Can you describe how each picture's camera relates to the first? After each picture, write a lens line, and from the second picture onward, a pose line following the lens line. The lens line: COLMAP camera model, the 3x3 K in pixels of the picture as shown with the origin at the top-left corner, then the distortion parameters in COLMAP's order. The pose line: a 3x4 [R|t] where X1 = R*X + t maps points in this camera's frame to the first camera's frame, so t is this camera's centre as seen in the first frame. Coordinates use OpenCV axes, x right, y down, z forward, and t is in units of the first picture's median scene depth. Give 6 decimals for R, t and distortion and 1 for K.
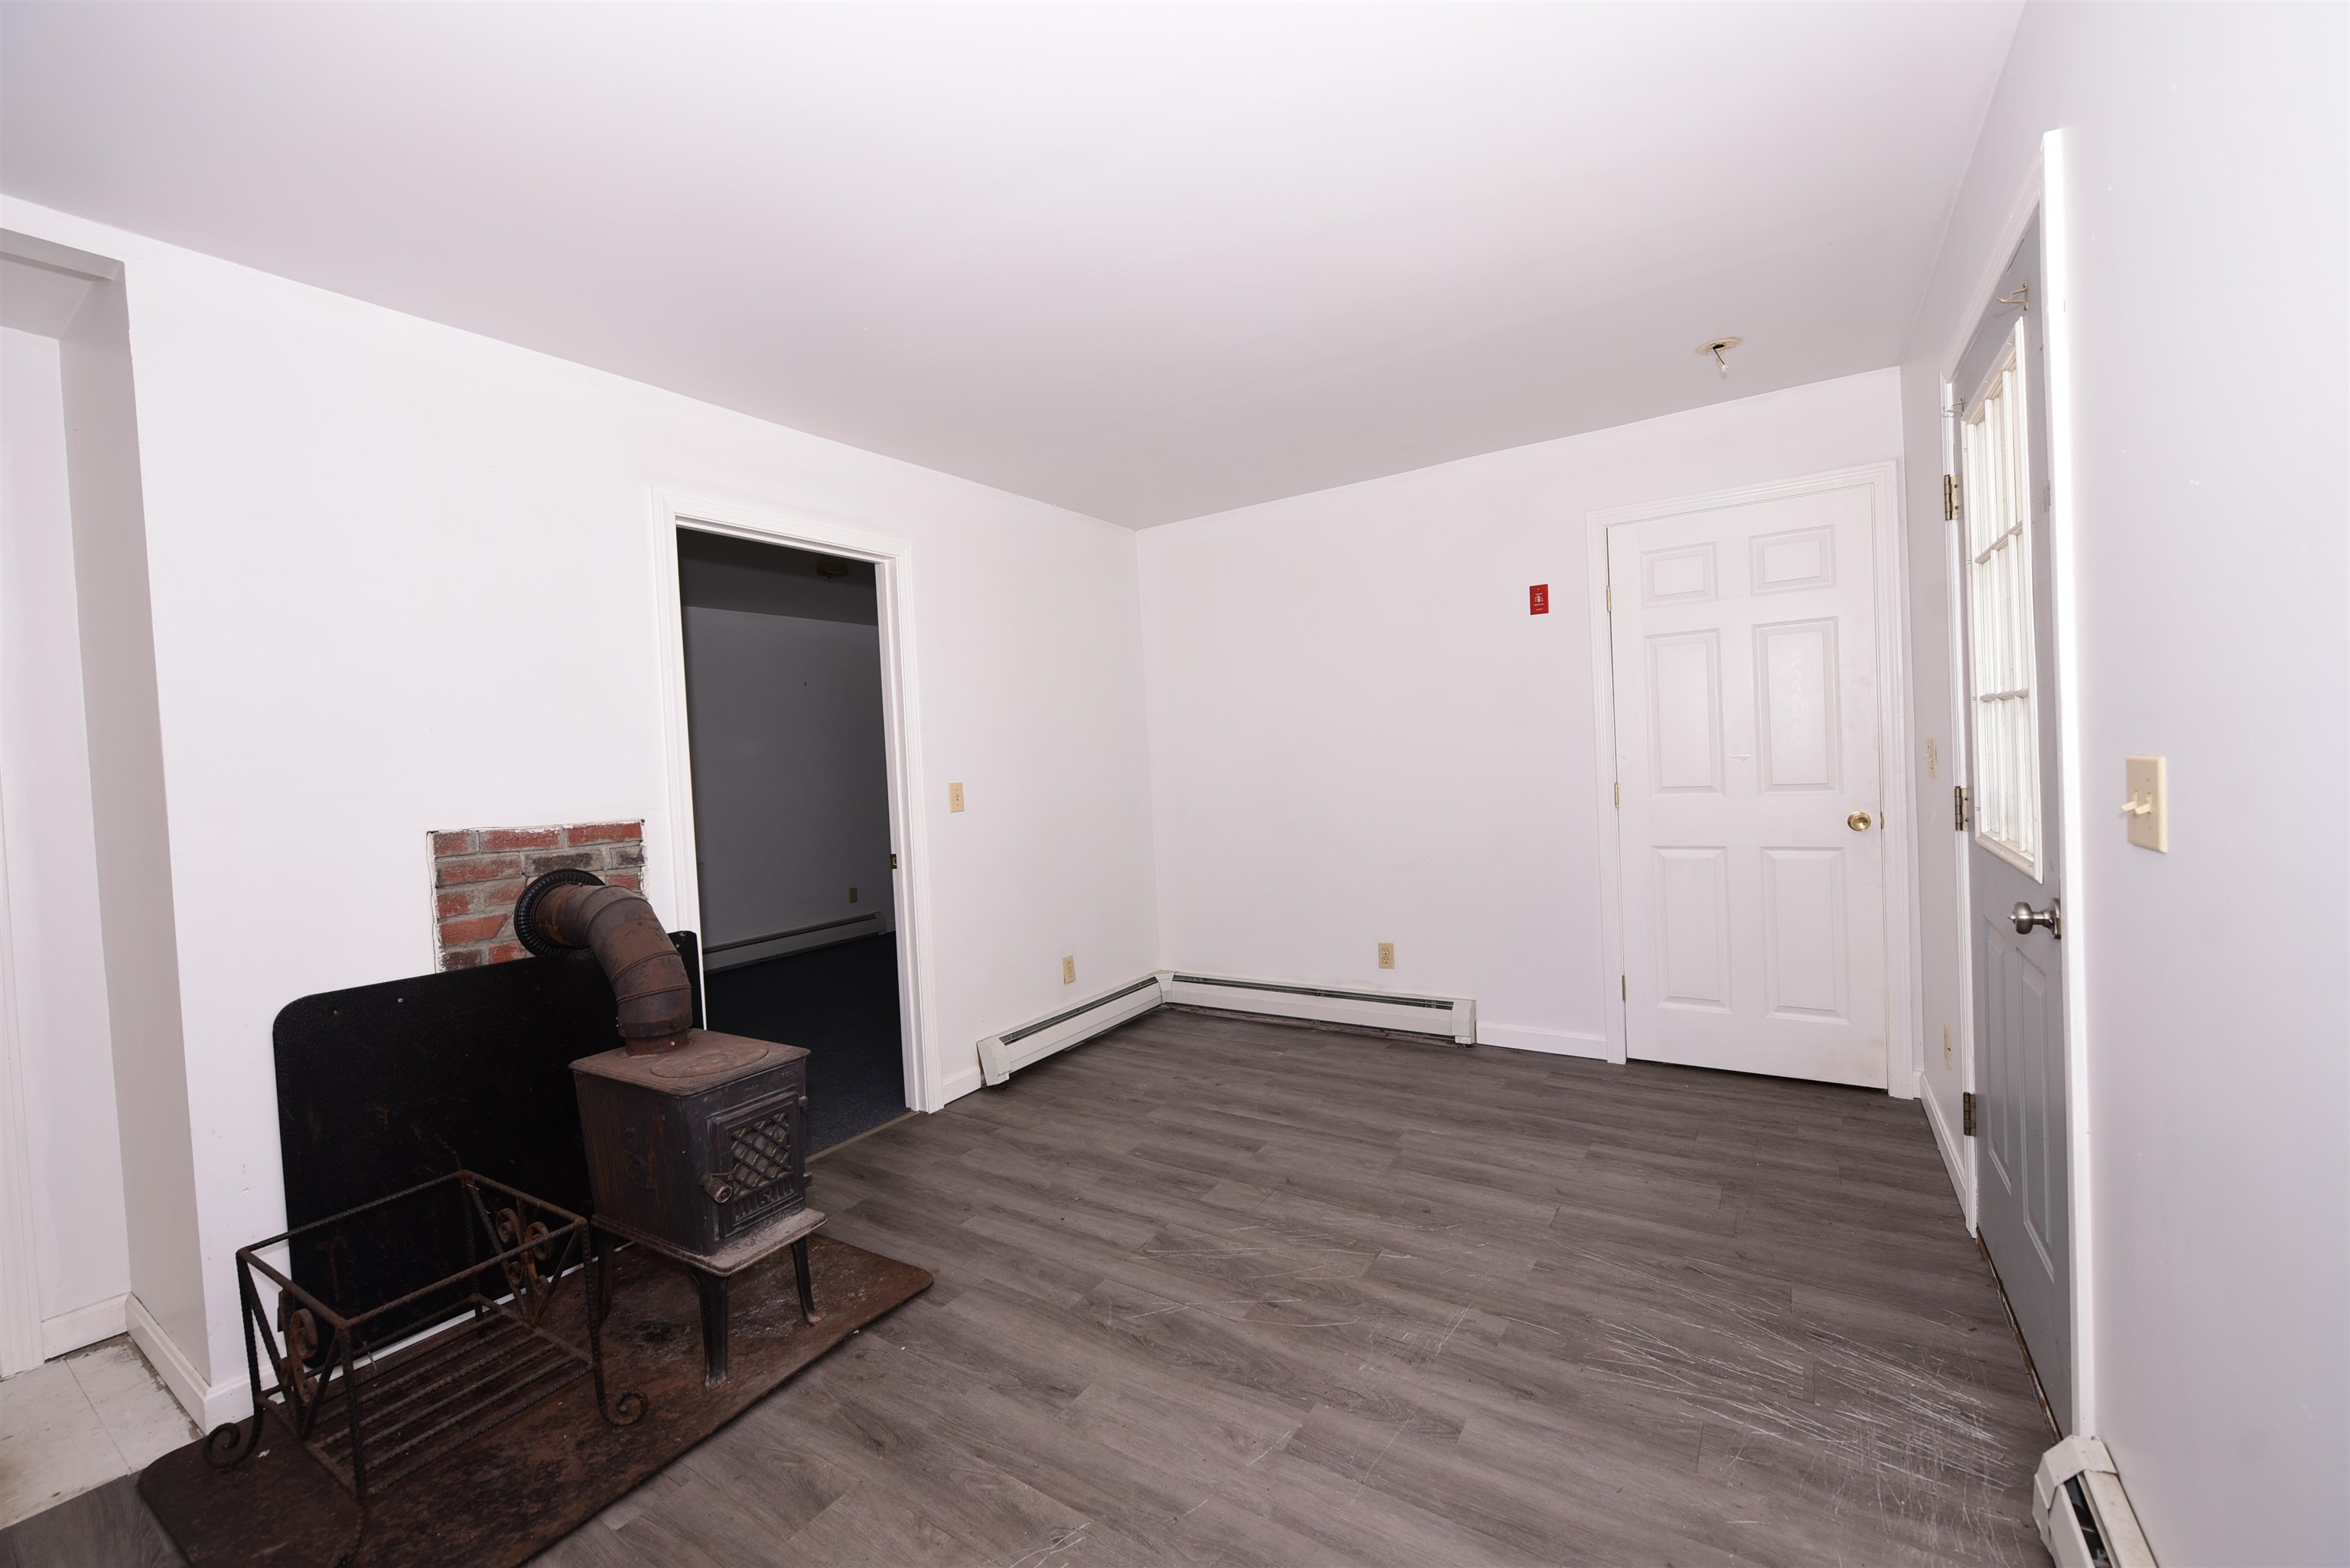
lens RADIAL K [[929.5, 0, 1183.1], [0, 929.5, 783.1], [0, 0, 1]] dist [-0.007769, -0.000581]
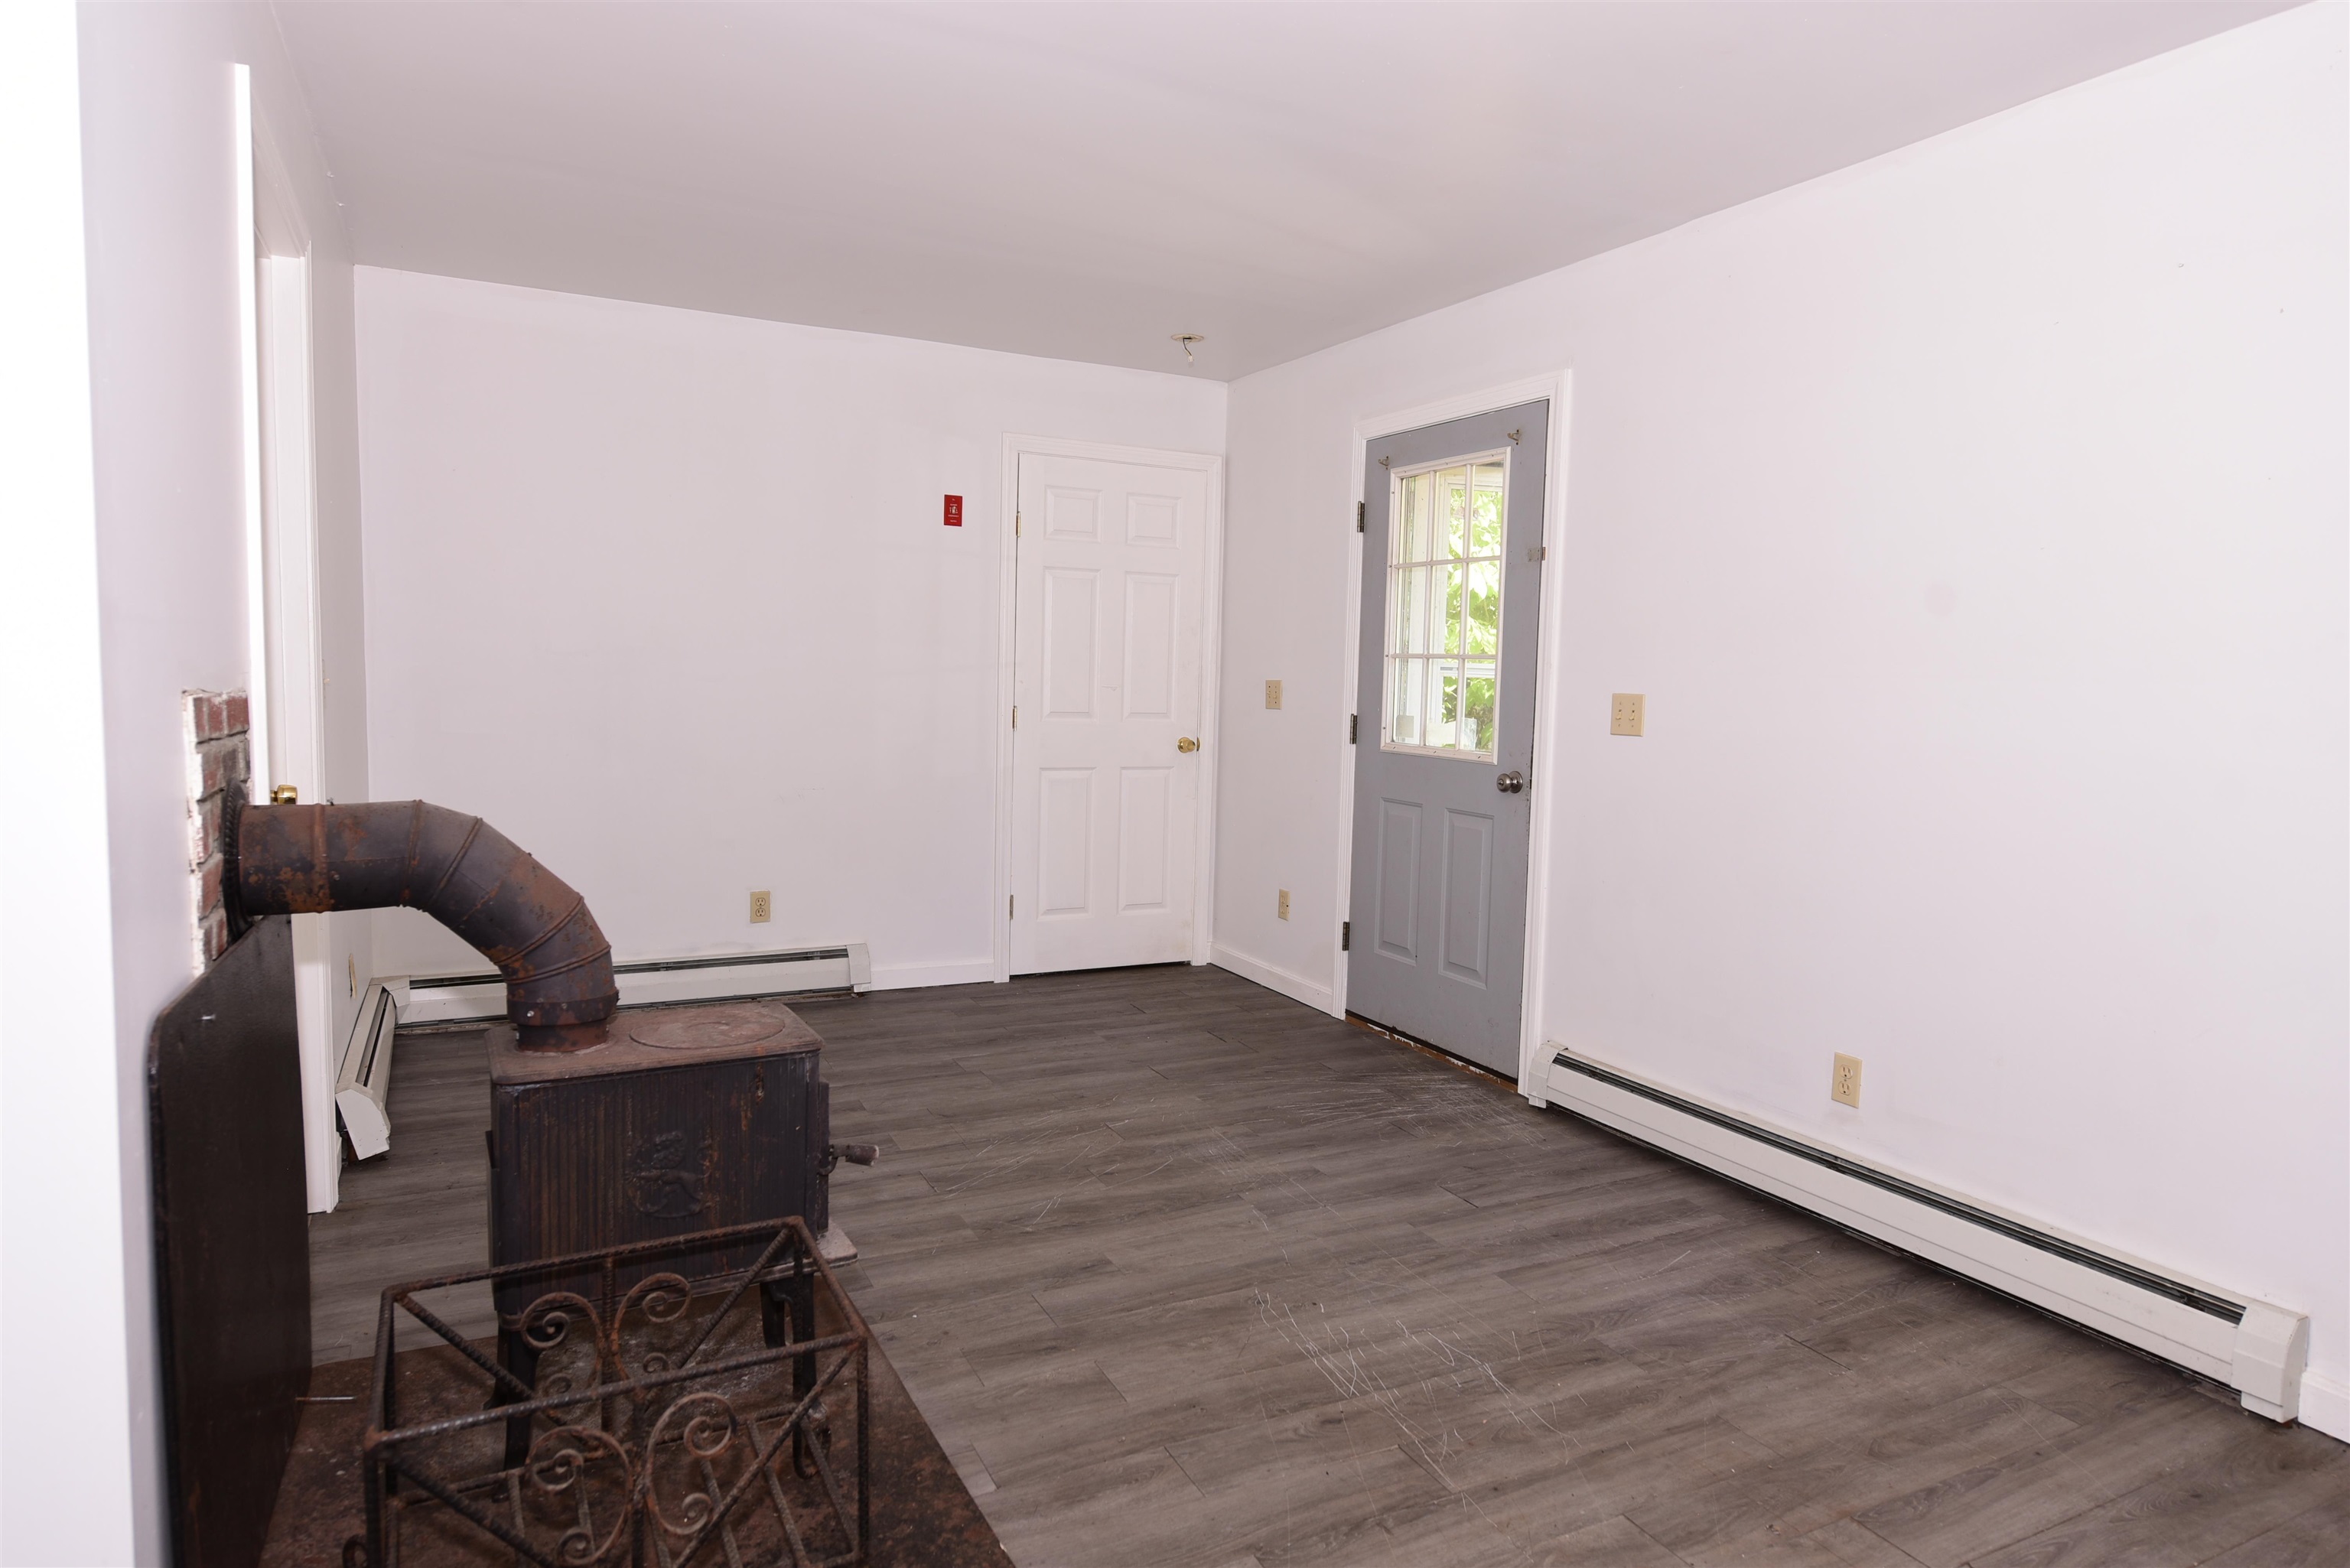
lens RADIAL K [[1358.6, 0, 1182.5], [0, 1358.6, 785.4], [0, 0, 1]] dist [-0.001721, -0.000113]
pose [[0.494624, -0.008380, 0.869066, -1.094141], [-0.027819, 0.999288, 0.025469, 0.064140], [-0.868661, -0.036774, 0.494039, 0.148765]]
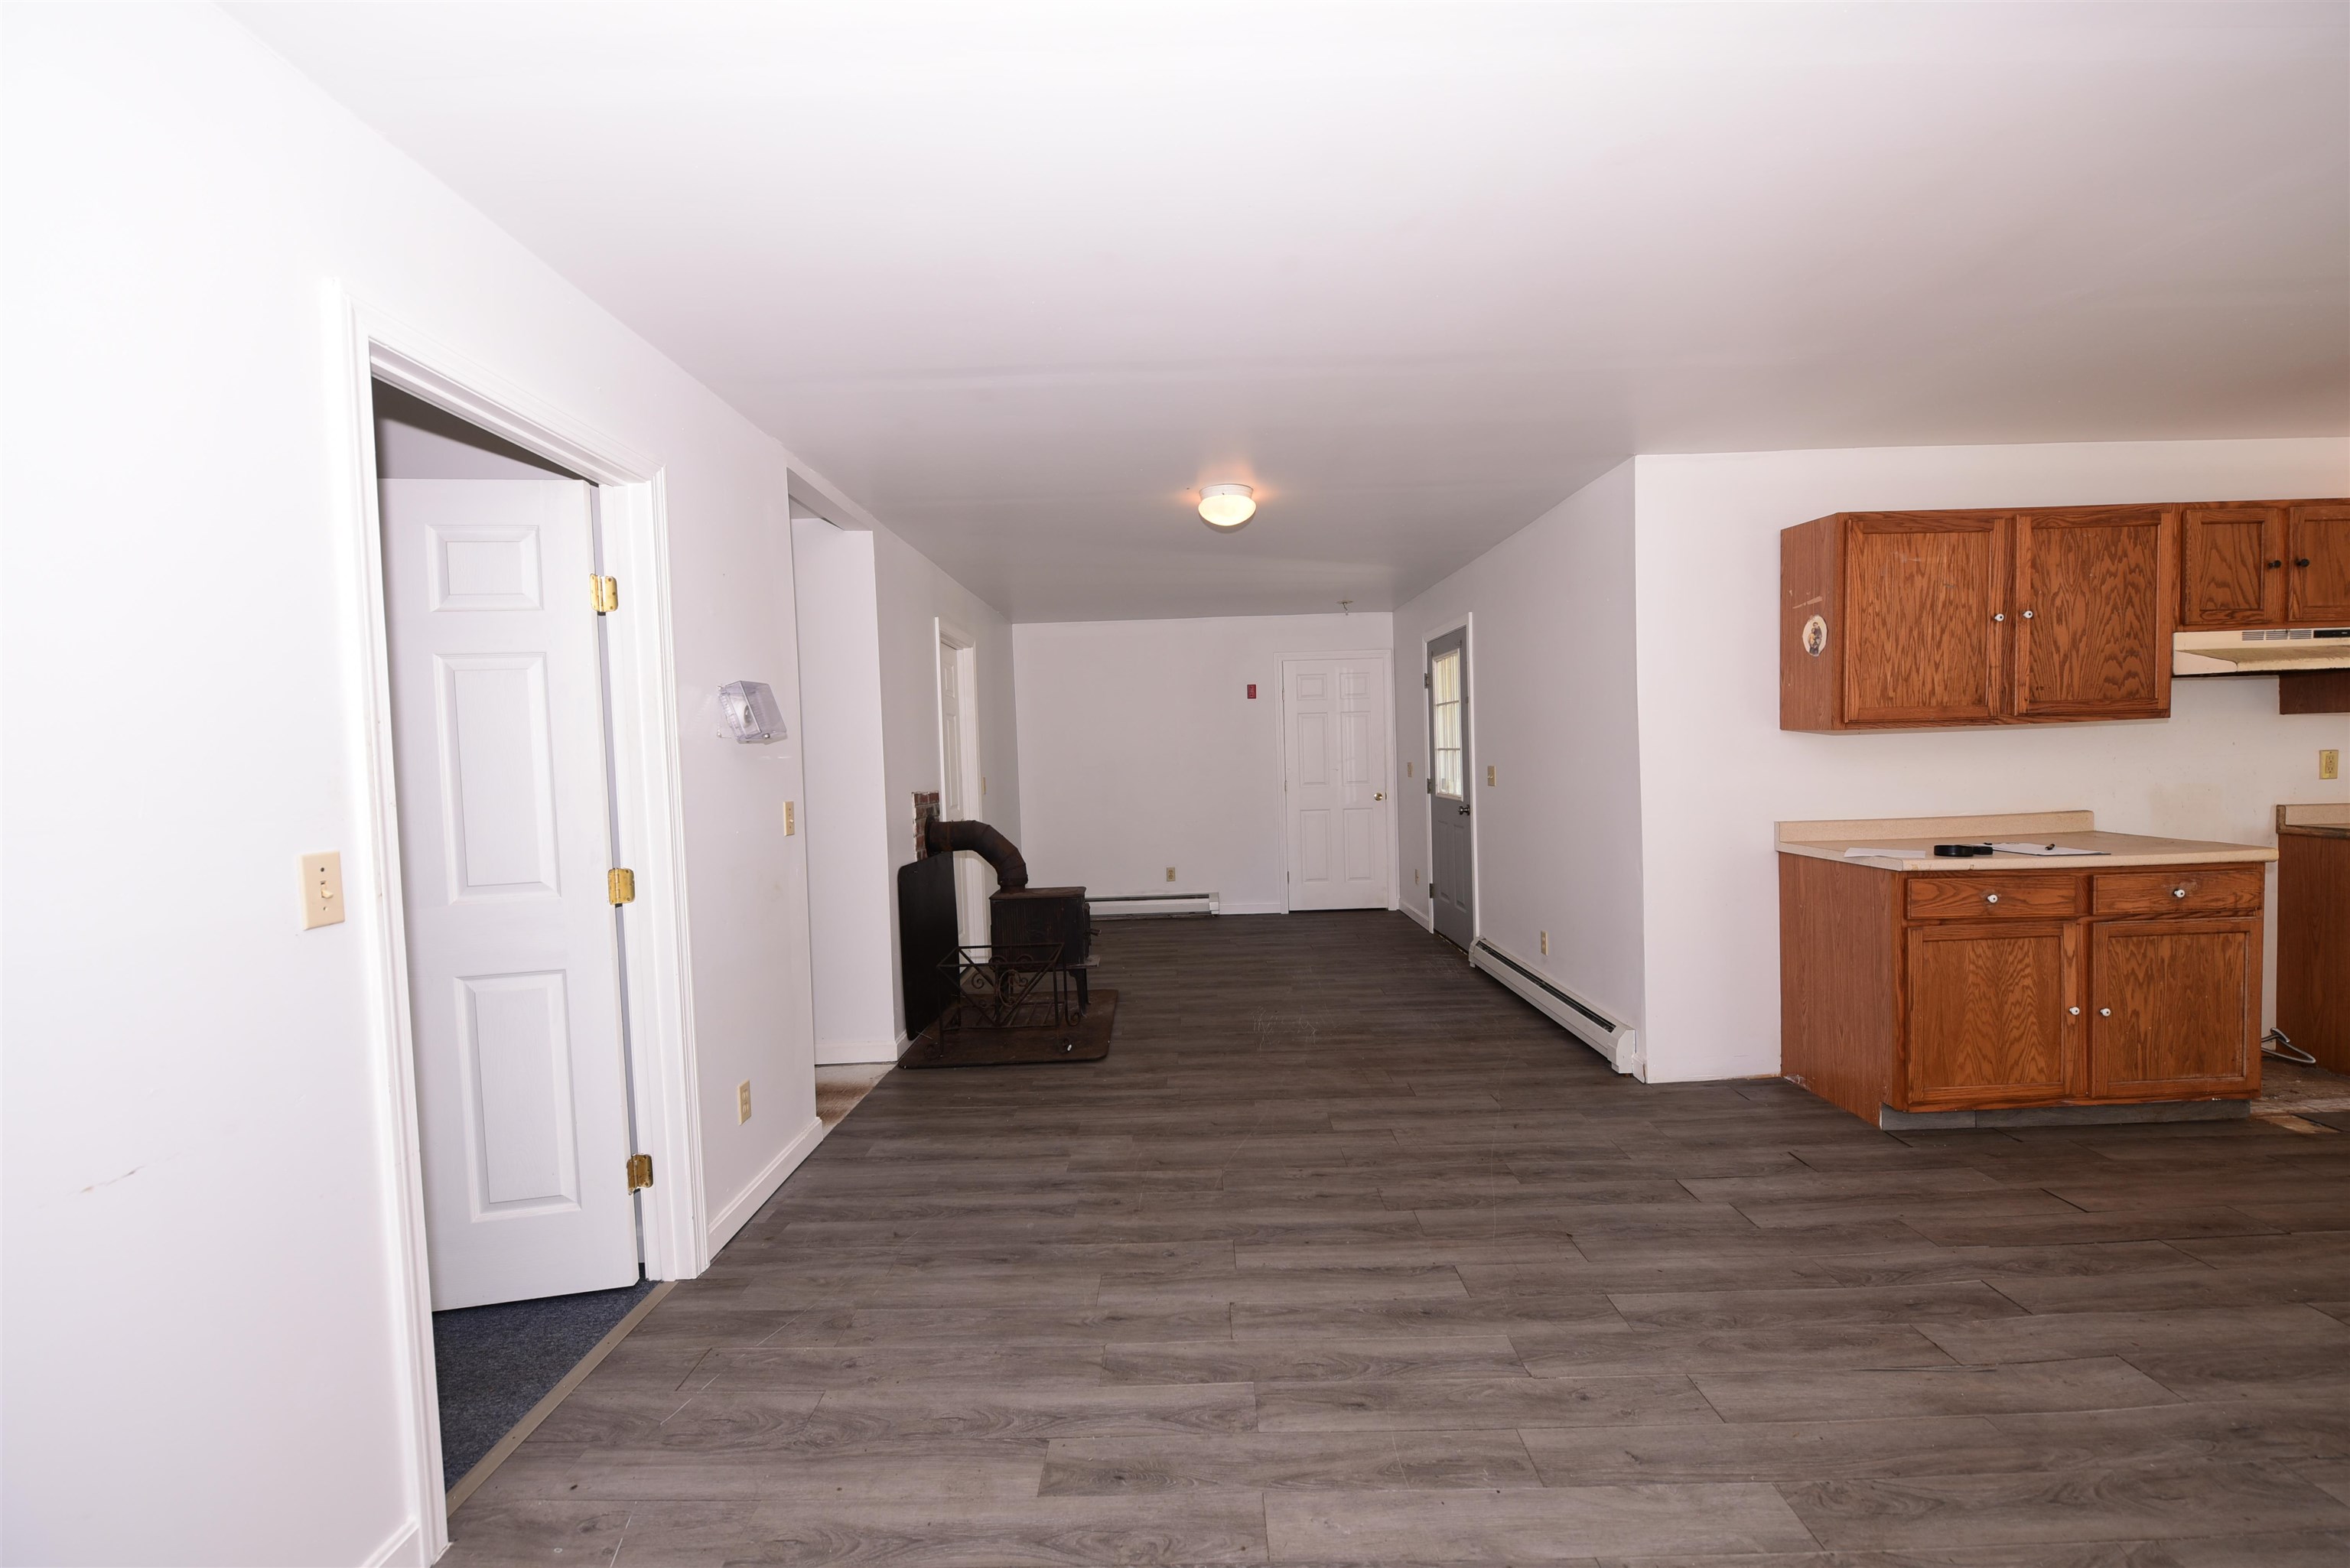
lens RADIAL K [[929.5, 0, 1183.1], [0, 929.5, 783.1], [0, 0, 1]] dist [-0.007769, -0.000581]
pose [[0.838744, 0.007988, 0.544468, -1.322892], [0.002855, 0.999814, -0.019067, 0.066711], [-0.544519, 0.017546, 0.838565, -0.978708]]
